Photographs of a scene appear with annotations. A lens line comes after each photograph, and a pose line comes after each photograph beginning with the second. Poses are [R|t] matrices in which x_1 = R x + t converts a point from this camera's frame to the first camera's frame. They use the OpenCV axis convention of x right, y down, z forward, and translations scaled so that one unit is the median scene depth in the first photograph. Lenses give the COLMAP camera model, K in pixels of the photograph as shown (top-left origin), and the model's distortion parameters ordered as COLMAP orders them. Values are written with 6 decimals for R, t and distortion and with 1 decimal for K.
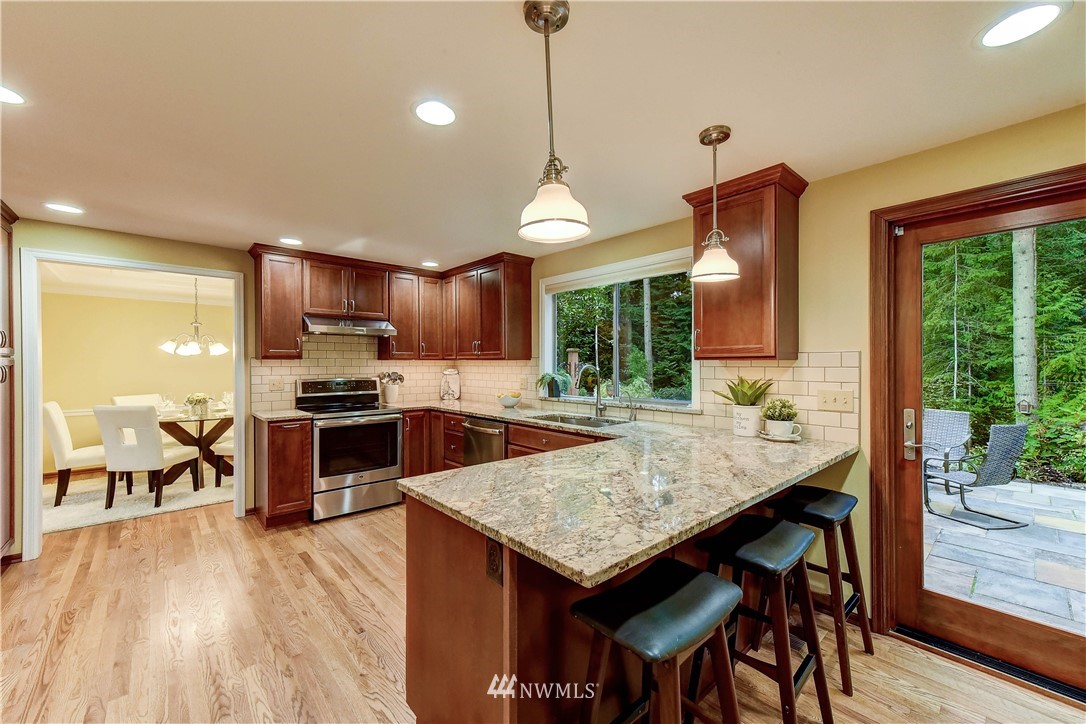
lens RADIAL K [[432.2, 0, 548.6], [0, 432.2, 363.7], [0, 0, 1]] dist [0.017074, 0.000037]
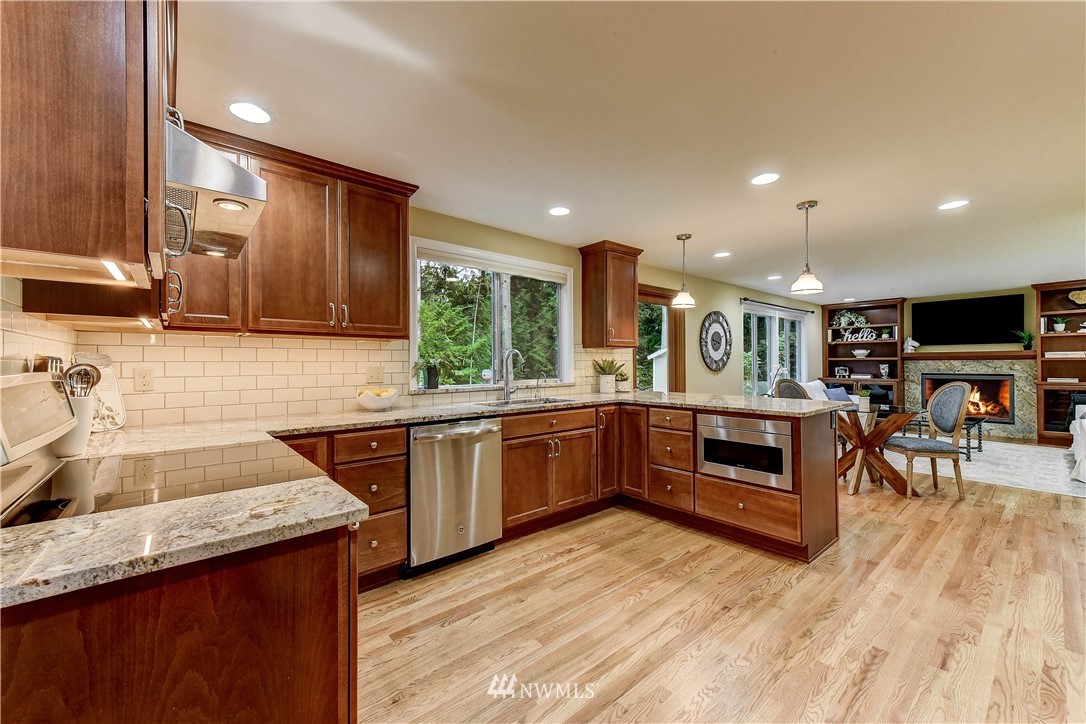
lens RADIAL K [[432.2, 0, 548.6], [0, 432.2, 363.7], [0, 0, 1]] dist [0.017074, 0.000037]
pose [[0.019738, 0.001065, 0.999805, -0.769186], [0.007924, 0.999968, -0.001222, 0.032091], [-0.999774, 0.007947, 0.019729, 0.744907]]
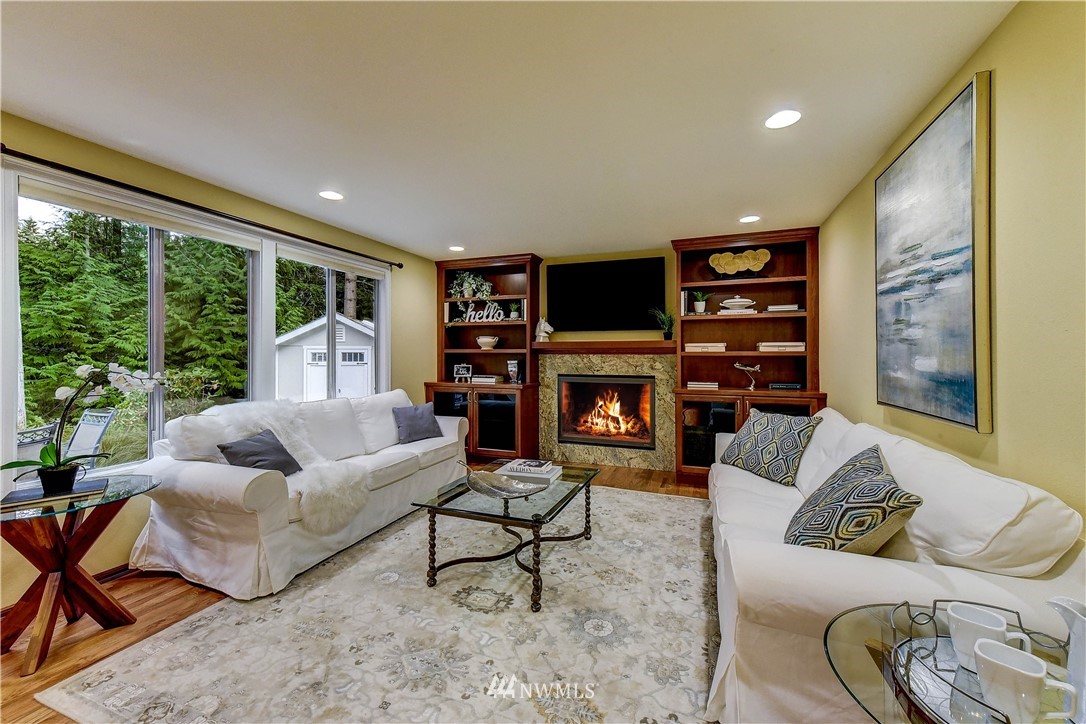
lens RADIAL K [[430.3, 0, 542.1], [0, 430.3, 354.3], [0, 0, 1]] dist [0.016705, -0.000047]
pose [[-0.456995, 0.001864, 0.889468, 0.100756], [0.000873, 0.999998, -0.001647, 0.030611], [-0.889469, 0.000024, -0.456995, -0.243093]]
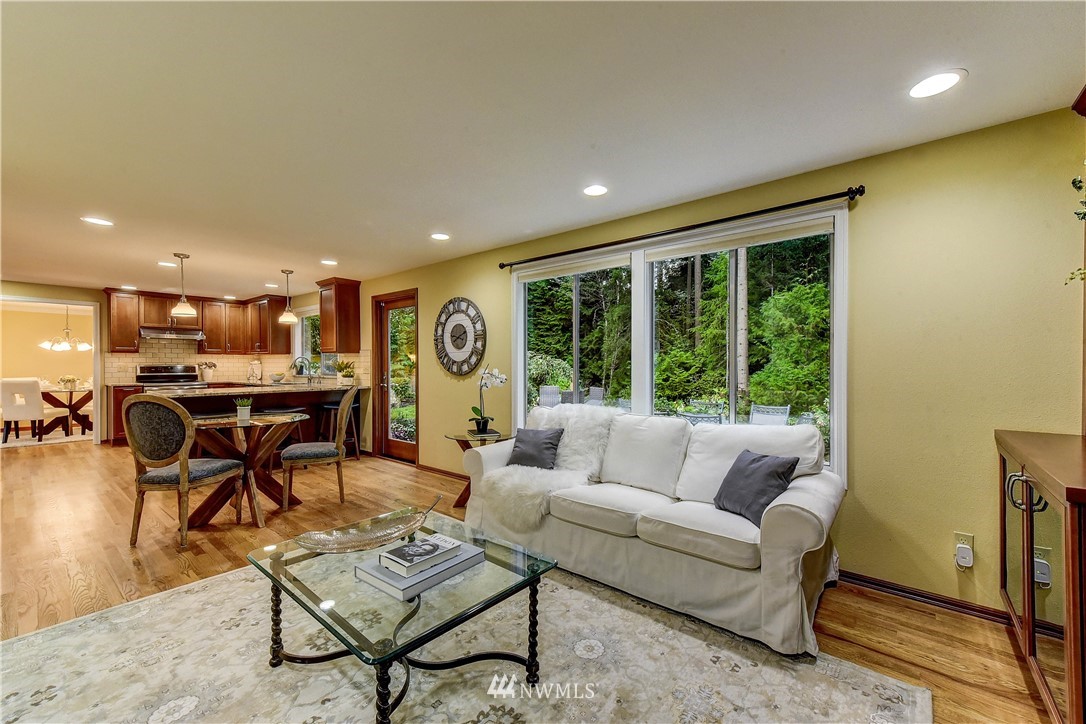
lens RADIAL K [[438.2, 0, 547.9], [0, 438.2, 363.8], [0, 0, 1]] dist [0.018017, -0.000060]
pose [[0.989612, 0.002442, 0.143740, 0.755971], [-0.002164, 0.999995, -0.002088, 0.031514], [-0.143744, 0.001755, 0.989613, -0.943687]]
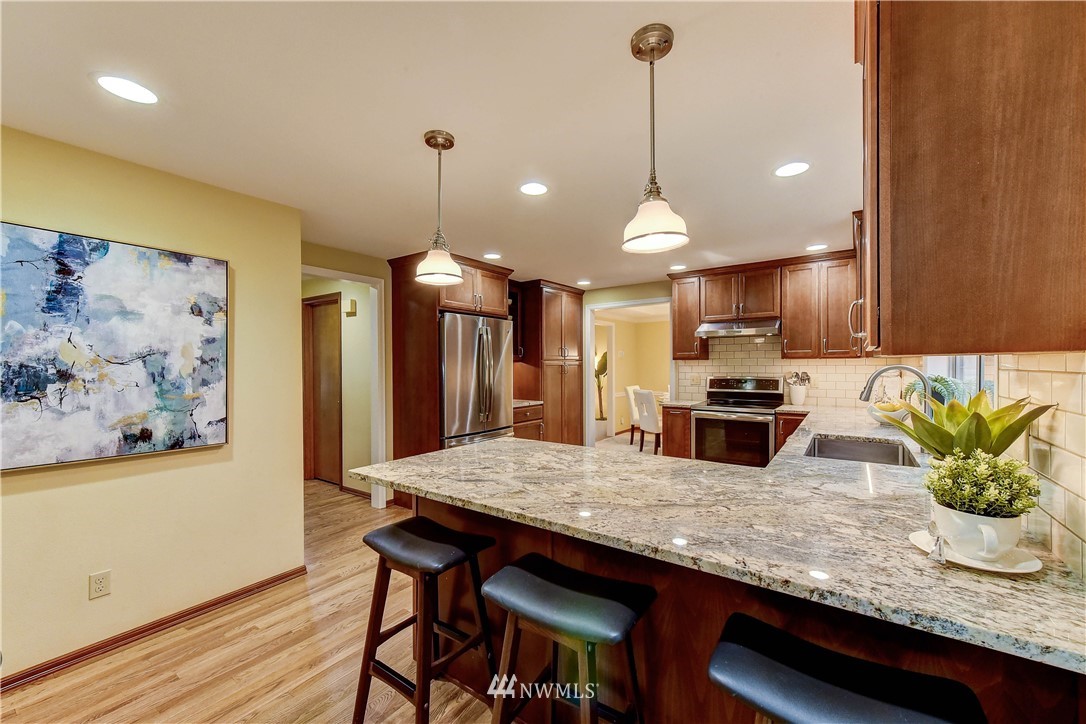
lens RADIAL K [[425.4, 0, 551.7], [0, 425.4, 366.4], [0, 0, 1]] dist [0.017098, 0.000016]
pose [[0.219802, 0.002887, -0.975540, 0.480867], [0.006290, 0.999971, 0.004377, 0.000125], [0.975524, -0.007098, 0.219777, 0.319945]]
